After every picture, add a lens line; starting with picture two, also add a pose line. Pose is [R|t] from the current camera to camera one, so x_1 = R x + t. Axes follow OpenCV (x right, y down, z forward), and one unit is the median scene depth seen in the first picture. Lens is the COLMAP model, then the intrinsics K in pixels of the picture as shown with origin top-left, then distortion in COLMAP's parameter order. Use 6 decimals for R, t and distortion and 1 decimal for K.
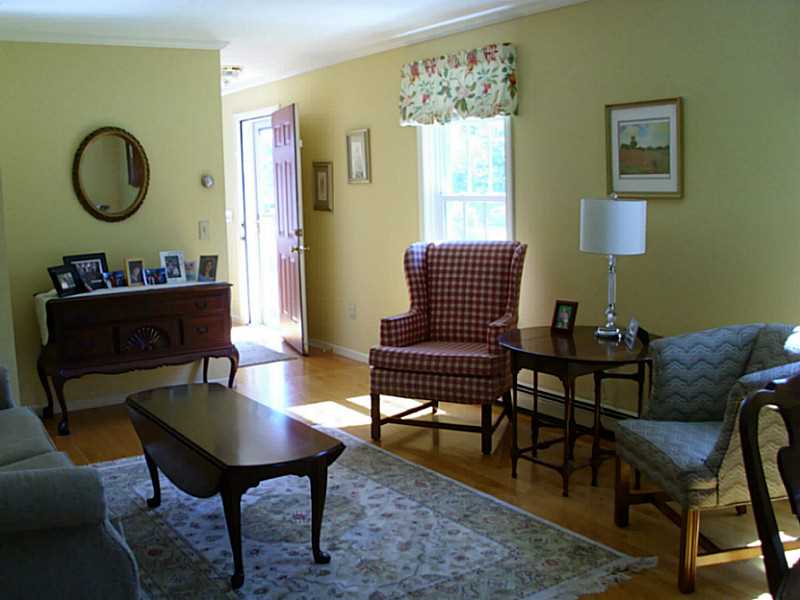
lens RADIAL K [[845.9, 0, 391.2], [0, 845.9, 302.0], [0, 0, 1]] dist [-0.280013, 0.332413]
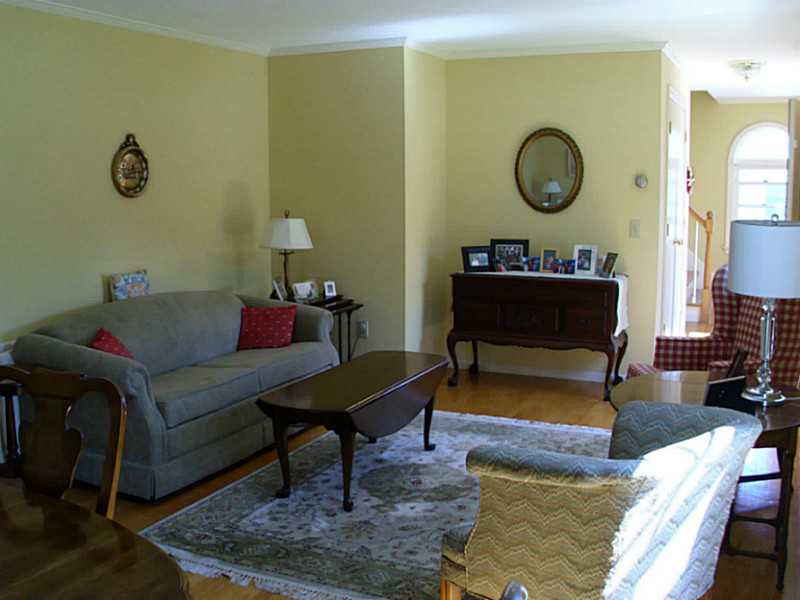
lens RADIAL K [[845.9, 0, 391.2], [0, 845.9, 302.0], [0, 0, 1]] dist [-0.280013, 0.332413]
pose [[0.503581, 0.144143, -0.851839, 0.549018], [-0.128969, 0.987478, 0.090852, -0.056053], [0.854268, 0.064109, 0.515865, 0.250999]]
